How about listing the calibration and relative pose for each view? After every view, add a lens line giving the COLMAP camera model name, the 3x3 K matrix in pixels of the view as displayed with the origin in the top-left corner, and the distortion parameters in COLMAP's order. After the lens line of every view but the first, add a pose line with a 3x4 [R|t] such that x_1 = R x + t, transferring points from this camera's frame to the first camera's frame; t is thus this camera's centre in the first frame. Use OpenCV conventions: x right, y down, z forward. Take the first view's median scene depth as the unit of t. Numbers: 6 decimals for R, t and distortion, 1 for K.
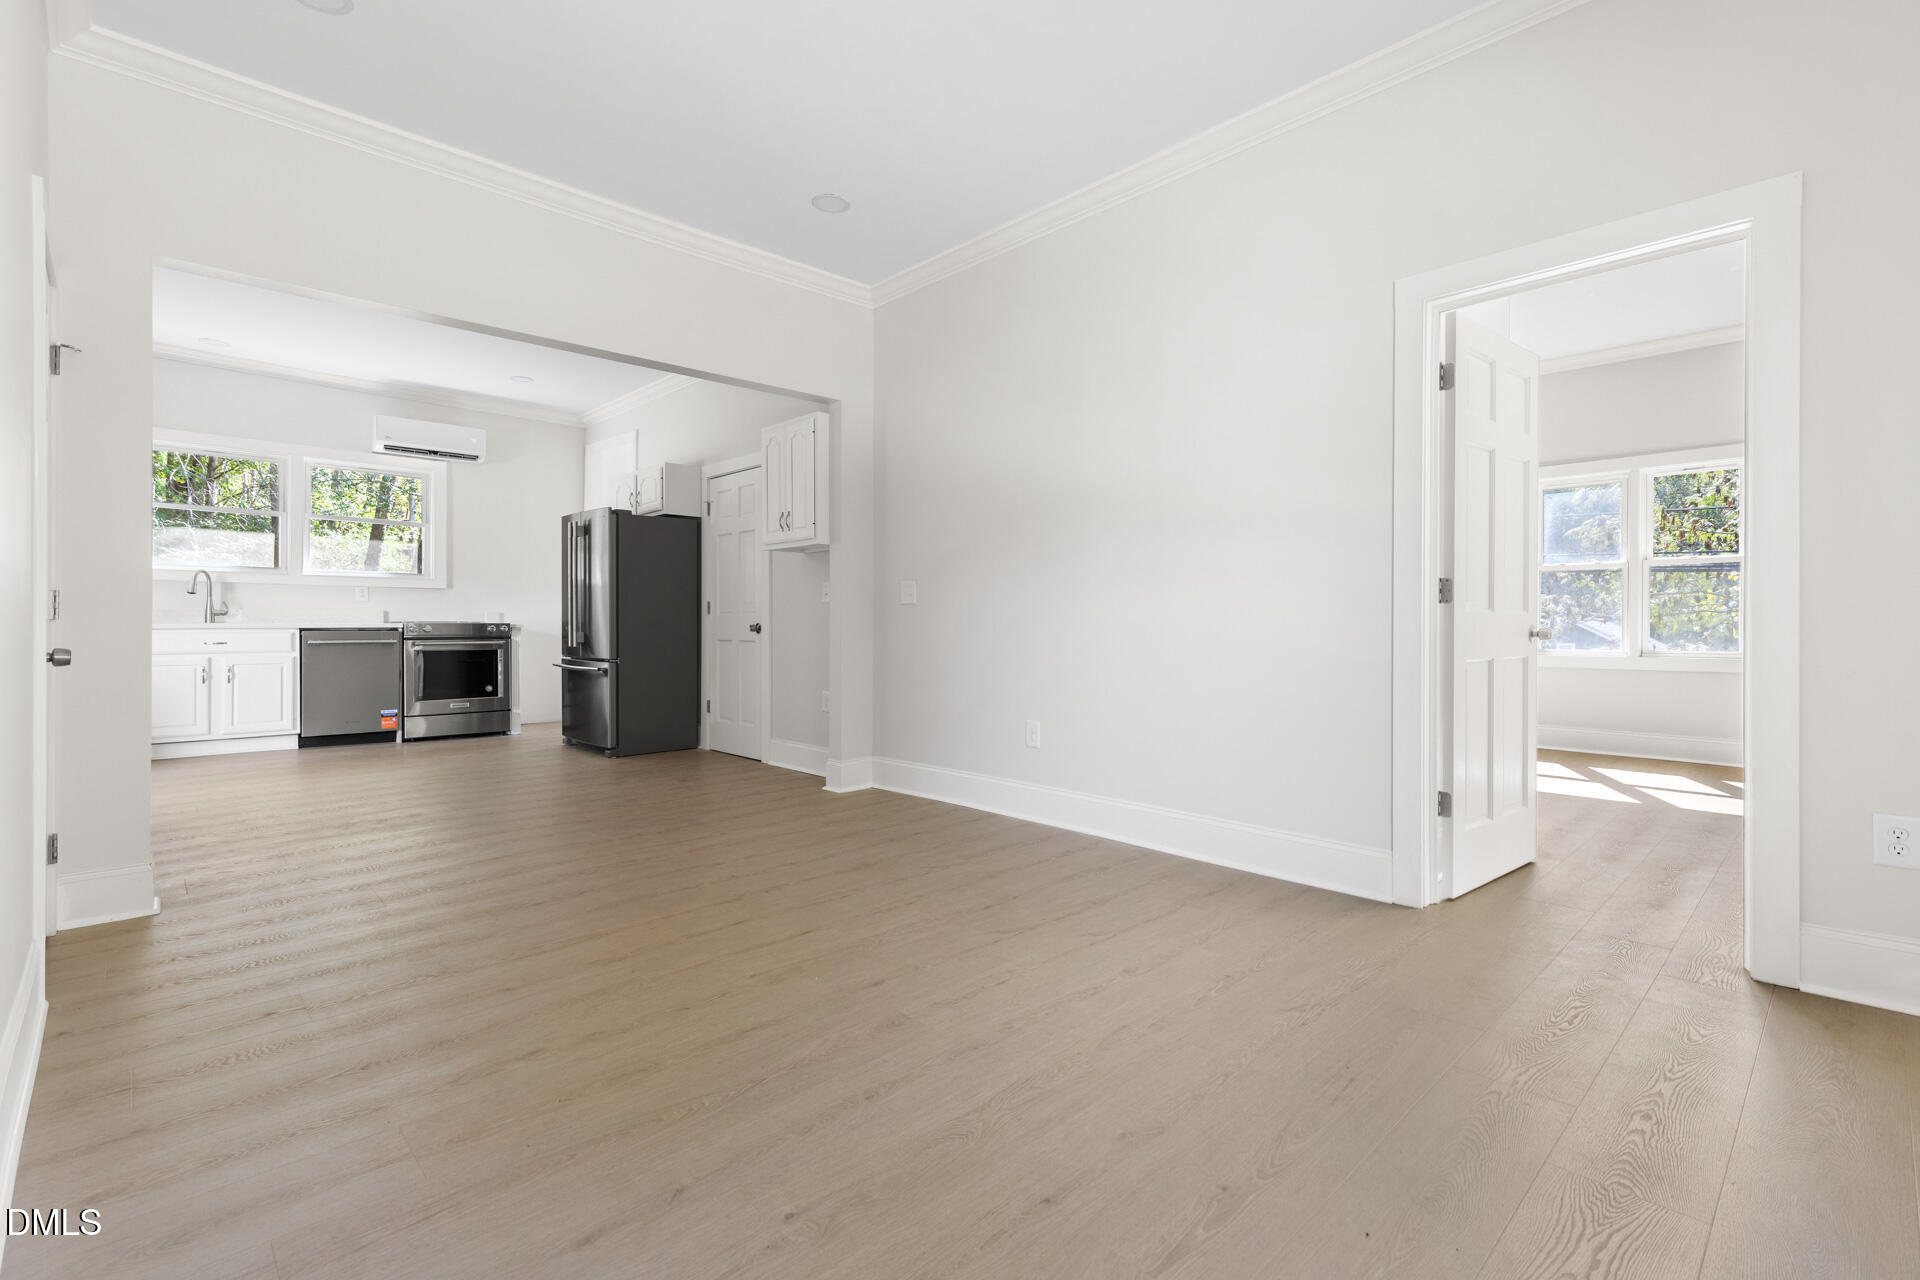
lens RADIAL K [[863.7, 0, 967.0], [0, 863.7, 621.3], [0, 0, 1]] dist [0.008711, -0.000963]
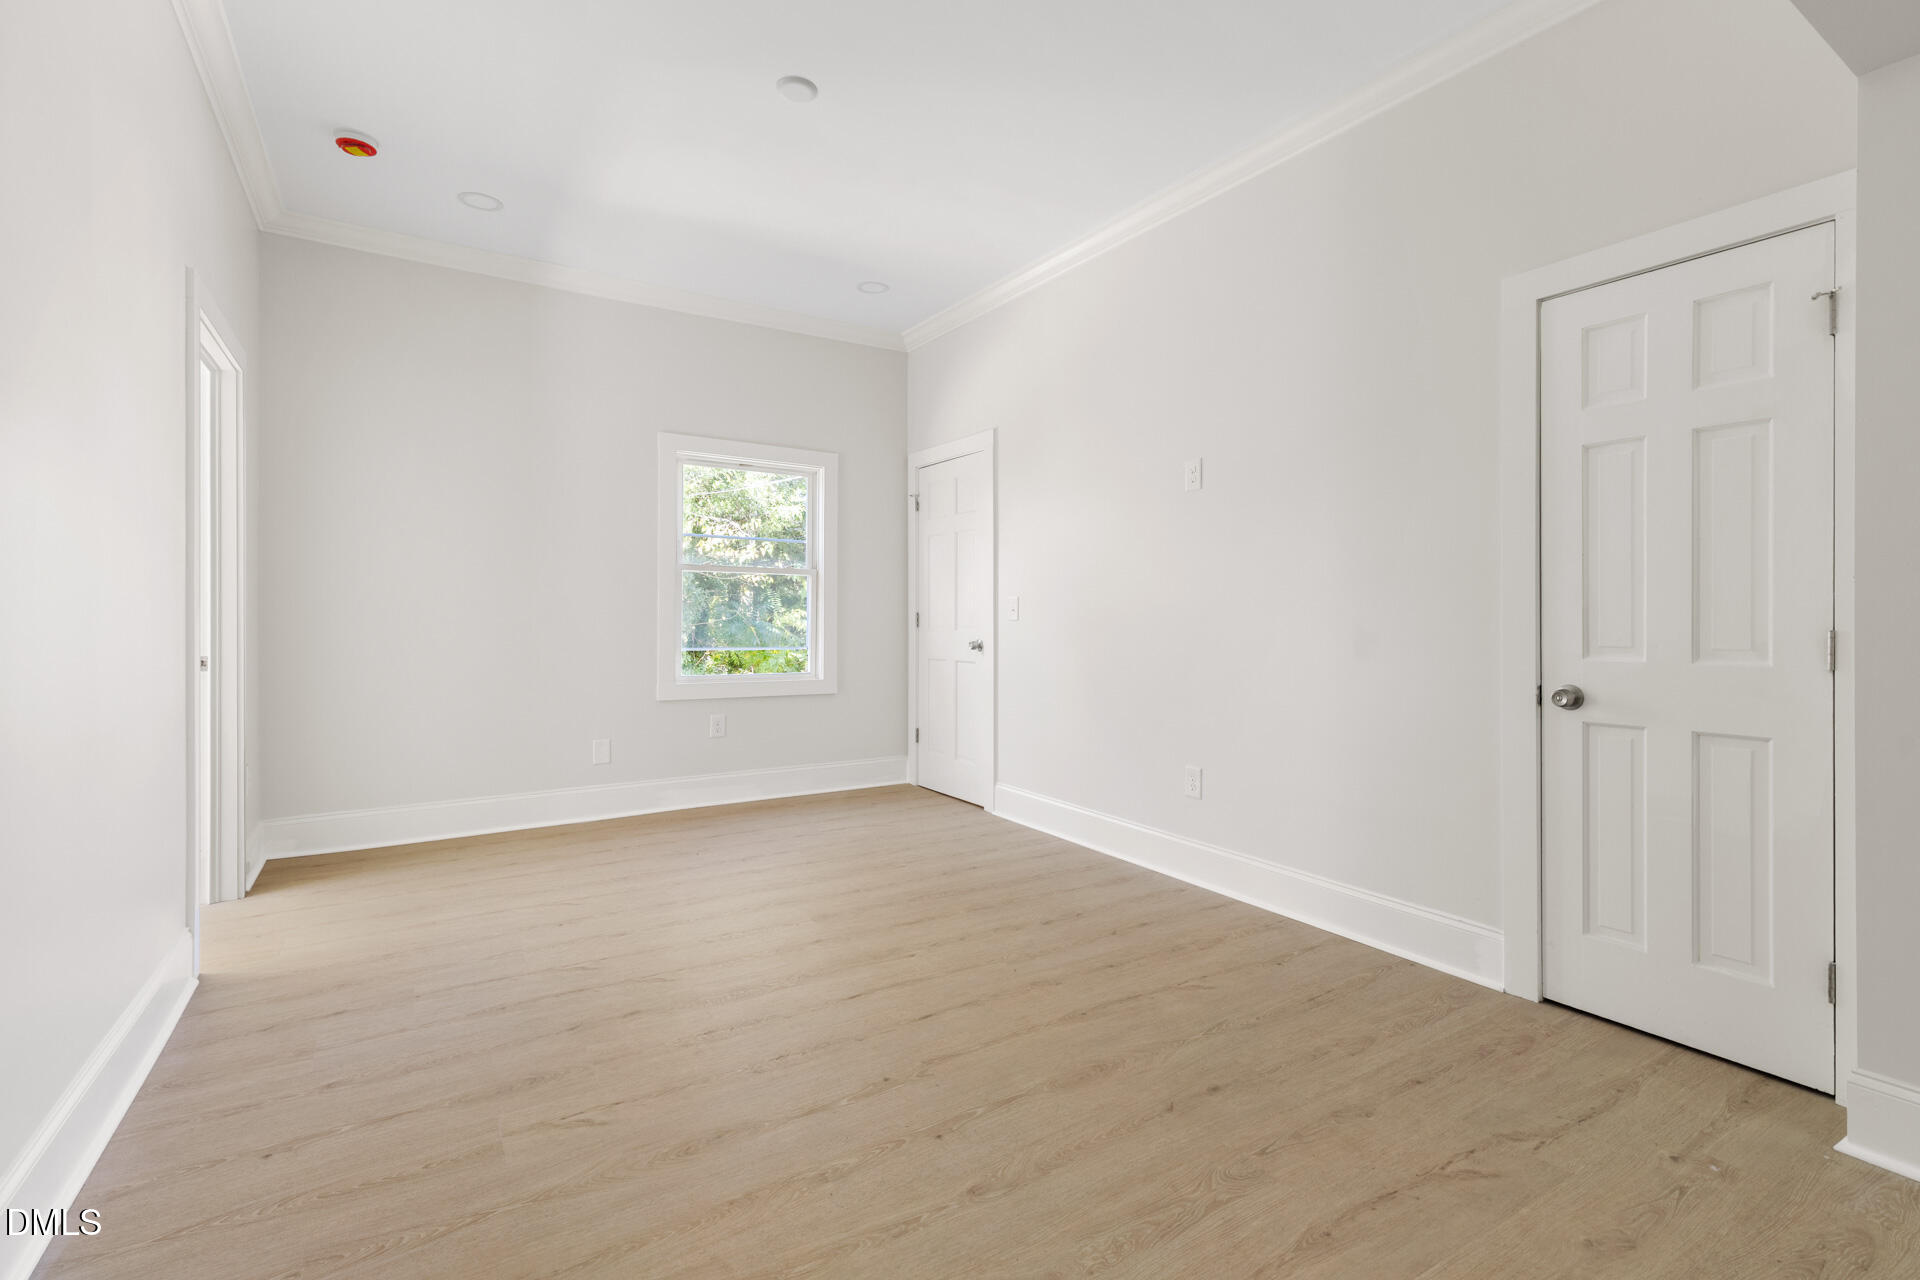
lens RADIAL K [[863.7, 0, 967.0], [0, 863.7, 621.3], [0, 0, 1]] dist [0.008711, -0.000963]
pose [[-0.980970, -0.001157, 0.194158, -0.219910], [-0.001403, 0.999998, -0.001130, -0.019098], [-0.194156, -0.001381, -0.980970, 0.858440]]
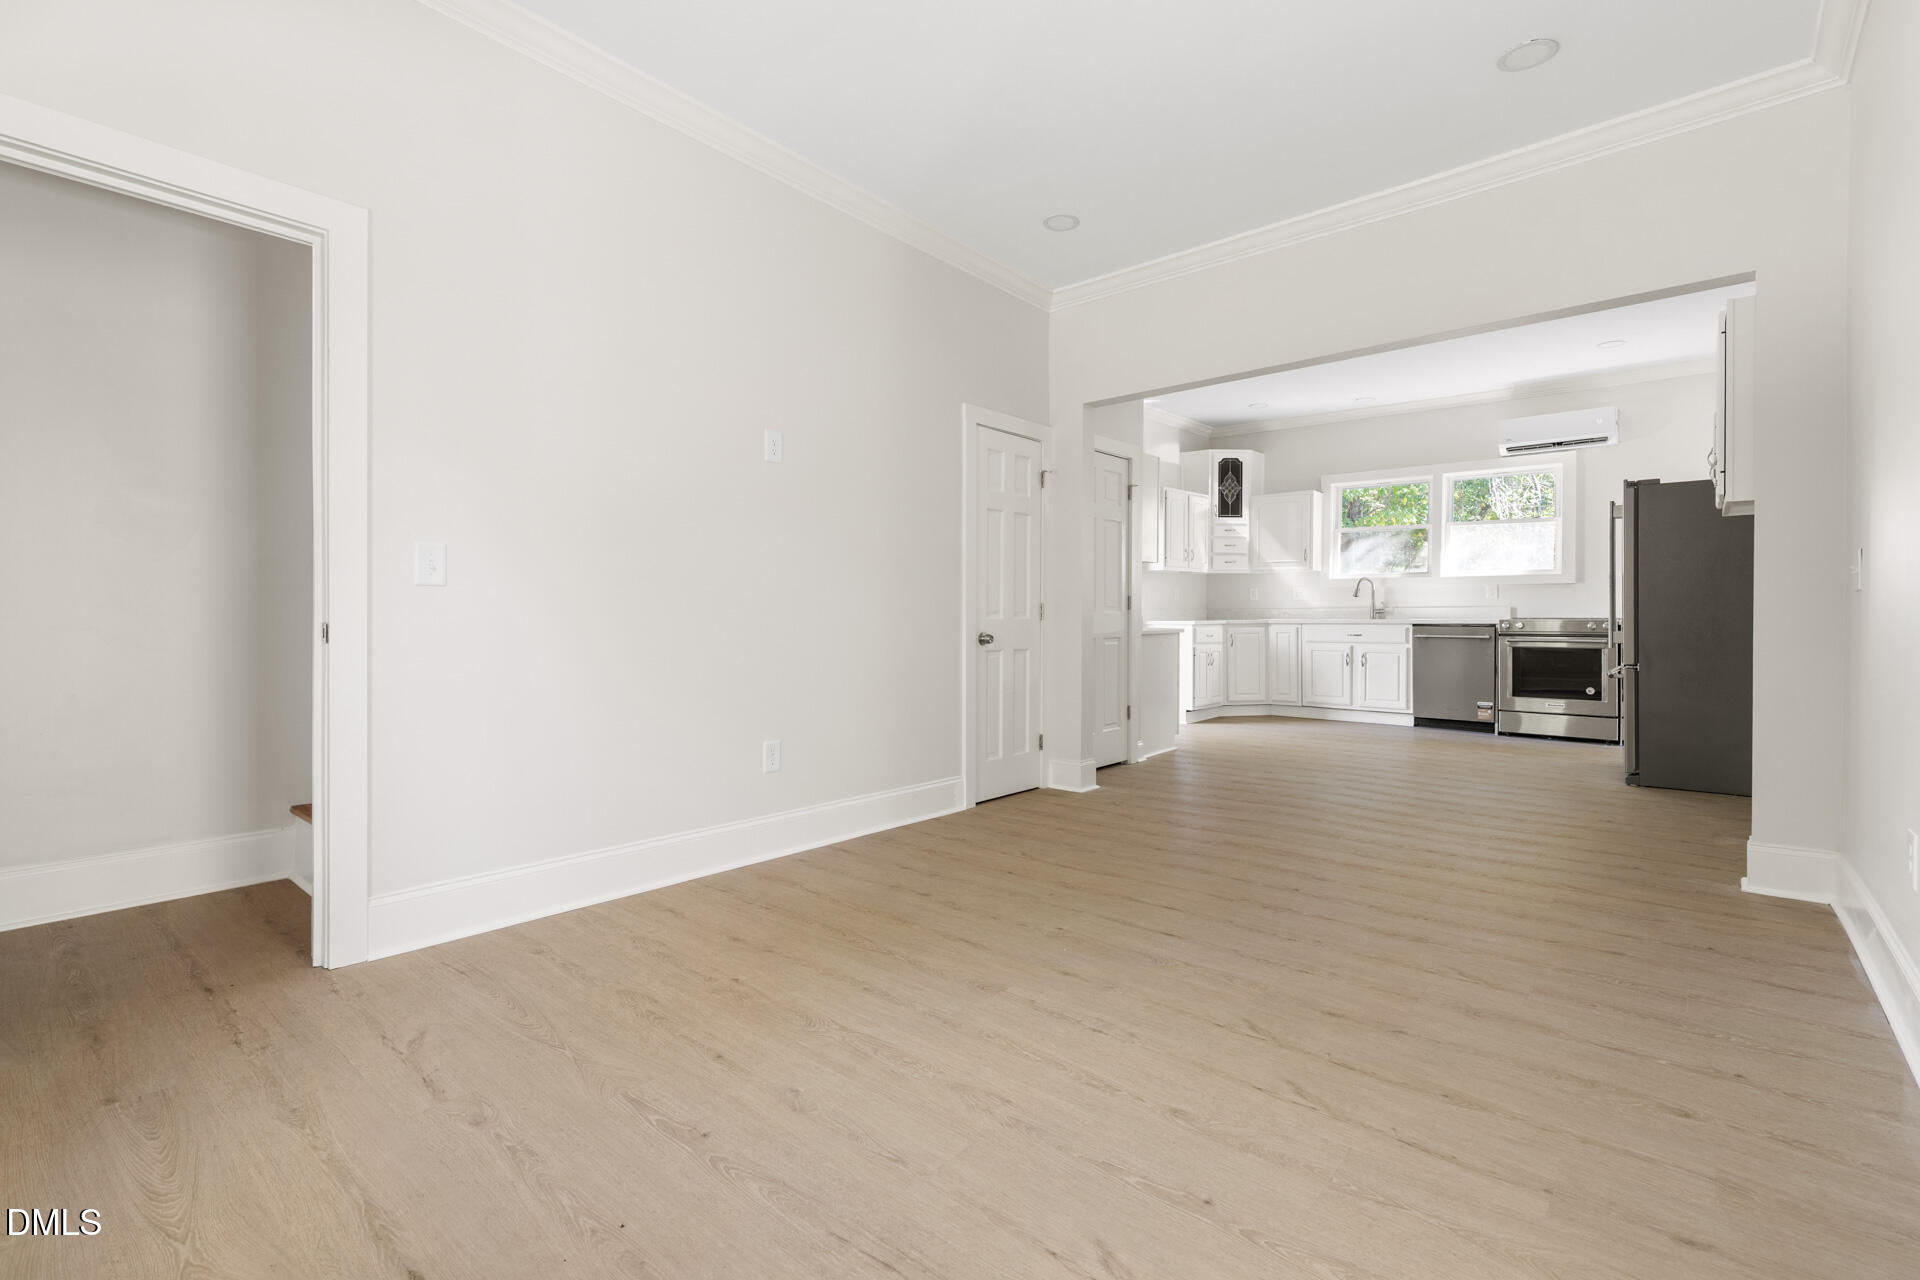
lens RADIAL K [[863.7, 0, 967.0], [0, 863.7, 621.3], [0, 0, 1]] dist [0.008711, -0.000963]
pose [[0.098040, 0.005827, -0.995165, 0.357003], [0.002266, 0.999979, 0.006079, -0.004156], [0.995180, -0.002851, 0.098025, 0.304637]]
